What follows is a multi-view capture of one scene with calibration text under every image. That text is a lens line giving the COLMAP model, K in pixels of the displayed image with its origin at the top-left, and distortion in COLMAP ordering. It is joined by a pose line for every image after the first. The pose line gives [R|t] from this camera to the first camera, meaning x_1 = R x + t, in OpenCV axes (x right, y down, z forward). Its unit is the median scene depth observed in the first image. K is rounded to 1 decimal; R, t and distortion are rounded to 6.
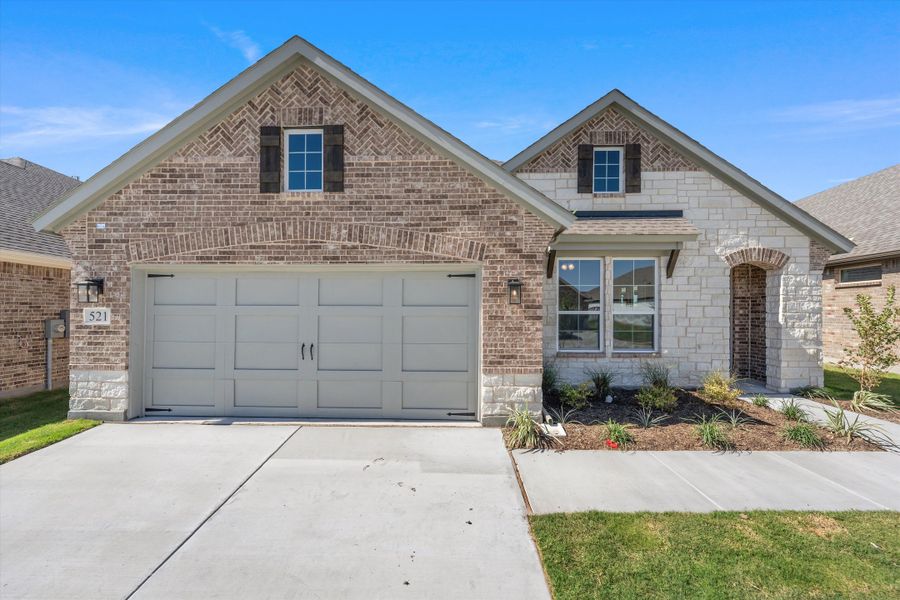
lens RADIAL K [[367.8, 0, 453.2], [0, 367.8, 314.8], [0, 0, 1]] dist [-0.003961, -0.000306]
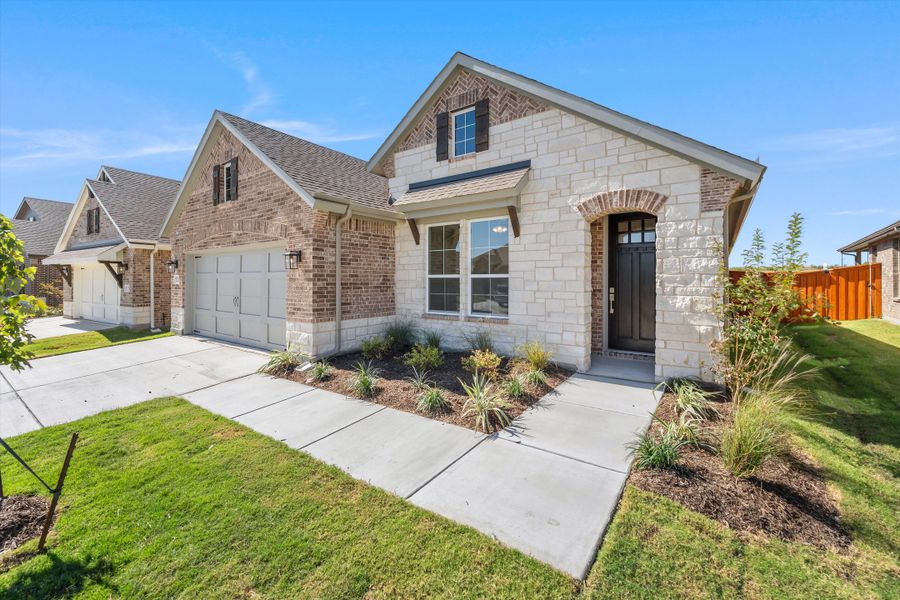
lens RADIAL K [[367.8, 0, 433.7], [0, 367.8, 284.7], [0, 0, 1]] dist [-0.003961, -0.000306]
pose [[0.822983, 0.004778, -0.568045, 0.943343], [-0.002630, 0.999986, 0.004602, 0.013628], [0.568059, -0.002293, 0.822984, 0.137628]]
